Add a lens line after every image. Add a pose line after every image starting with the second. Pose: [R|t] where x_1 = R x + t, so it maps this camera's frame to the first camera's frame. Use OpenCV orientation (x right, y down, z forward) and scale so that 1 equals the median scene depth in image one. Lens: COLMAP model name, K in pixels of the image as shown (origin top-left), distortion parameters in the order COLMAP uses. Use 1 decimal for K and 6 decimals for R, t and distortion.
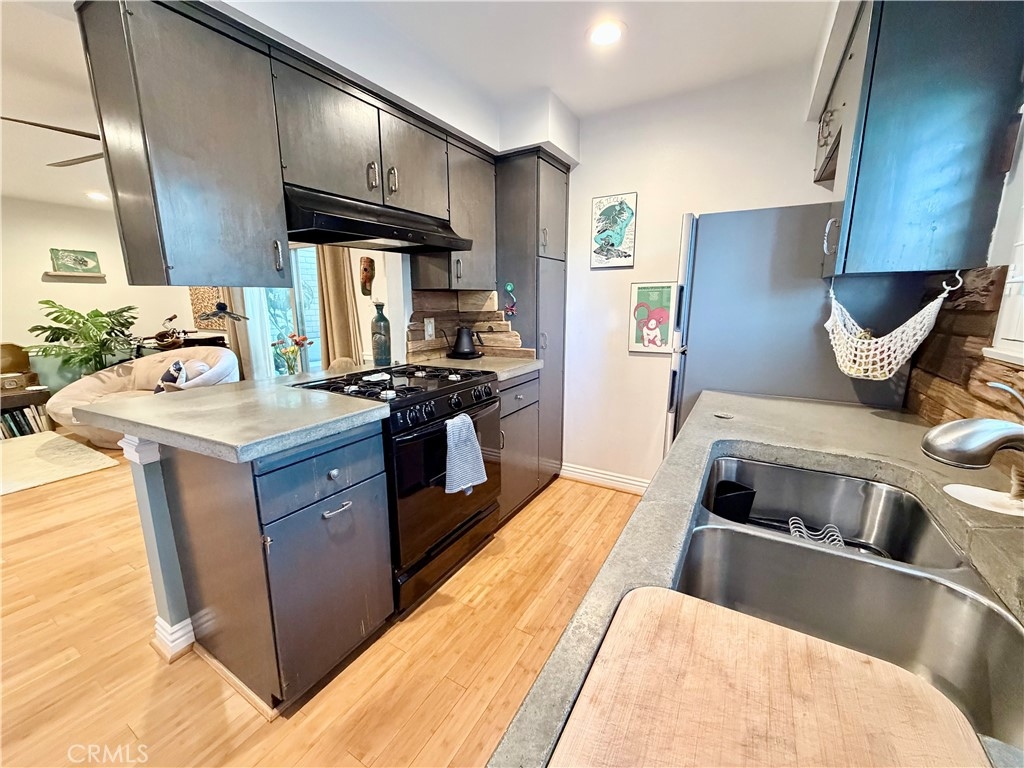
lens RADIAL K [[407.2, 0, 511.5], [0, 407.2, 383.8], [0, 0, 1]] dist [-0.000653, 0.000095]
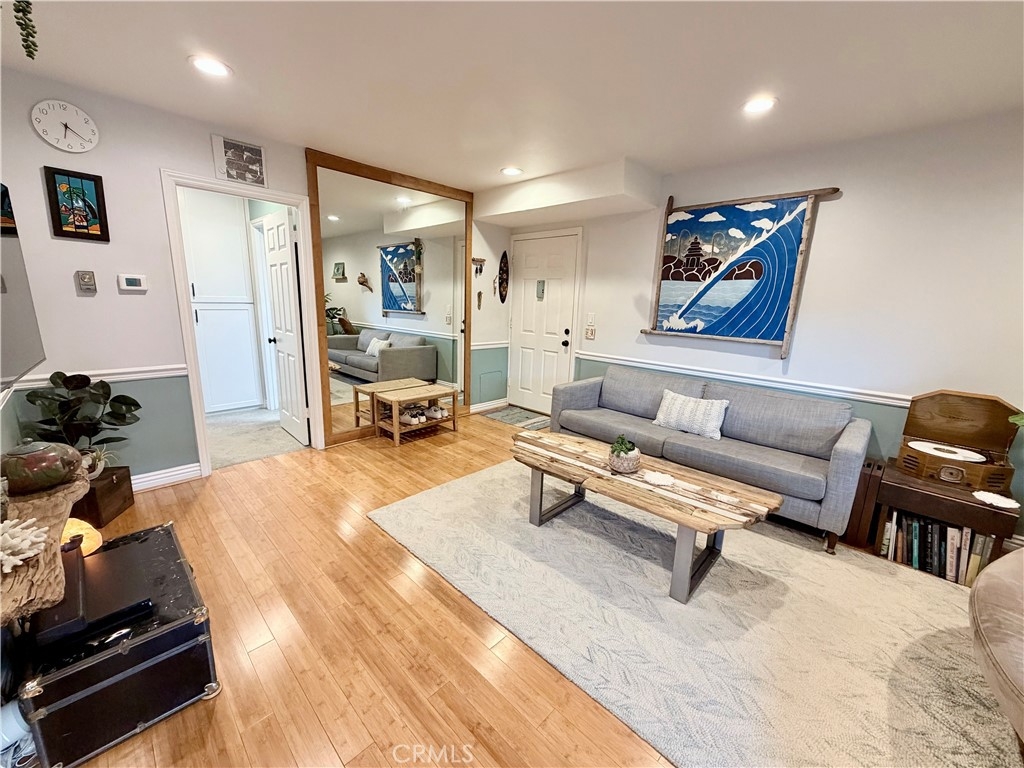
lens RADIAL K [[407.2, 0, 510.7], [0, 407.2, 382.9], [0, 0, 1]] dist [-0.000653, 0.000095]
pose [[-0.239595, 0.198856, -0.950290, -1.048108], [-0.221964, 0.941656, 0.253012, -0.191266], [0.945160, 0.271550, -0.181477, 0.887968]]
